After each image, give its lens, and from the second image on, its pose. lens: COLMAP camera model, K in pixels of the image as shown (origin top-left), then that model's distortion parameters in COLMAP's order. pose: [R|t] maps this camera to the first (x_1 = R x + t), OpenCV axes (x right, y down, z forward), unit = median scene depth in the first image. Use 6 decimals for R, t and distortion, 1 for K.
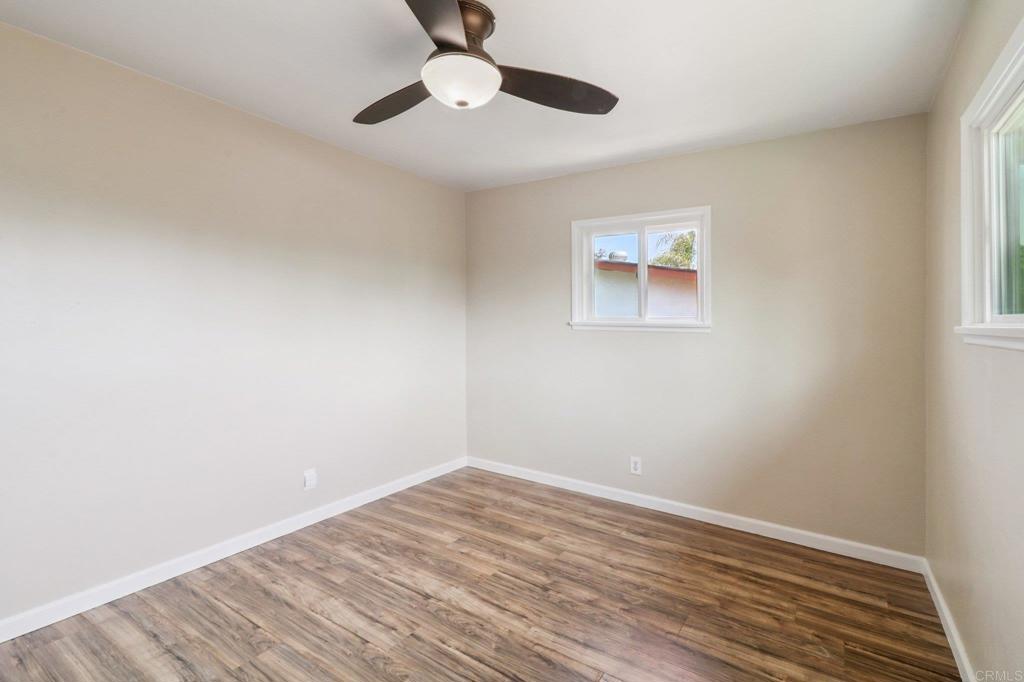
lens RADIAL K [[477.9, 0, 500.4], [0, 477.9, 332.1], [0, 0, 1]] dist [0.025413, -0.014995]
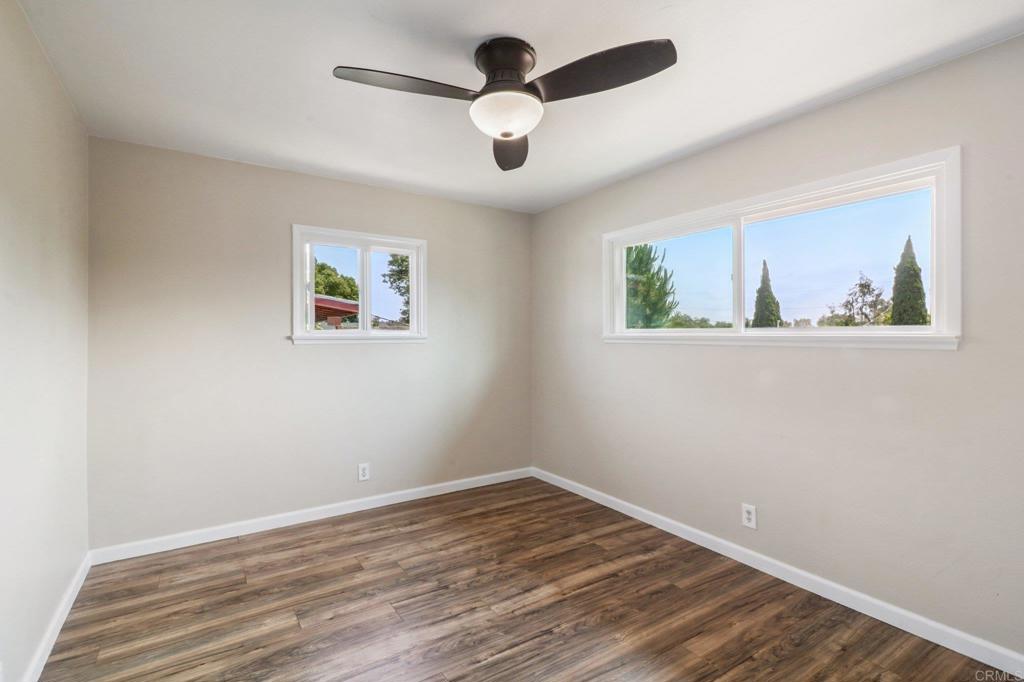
lens RADIAL K [[477.9, 0, 500.4], [0, 477.9, 332.1], [0, 0, 1]] dist [0.025413, -0.014995]
pose [[0.389599, -0.012325, 0.920902, -0.714194], [0.029223, 0.999572, 0.001015, -0.023630], [-0.920521, 0.026516, 0.389792, 0.393265]]
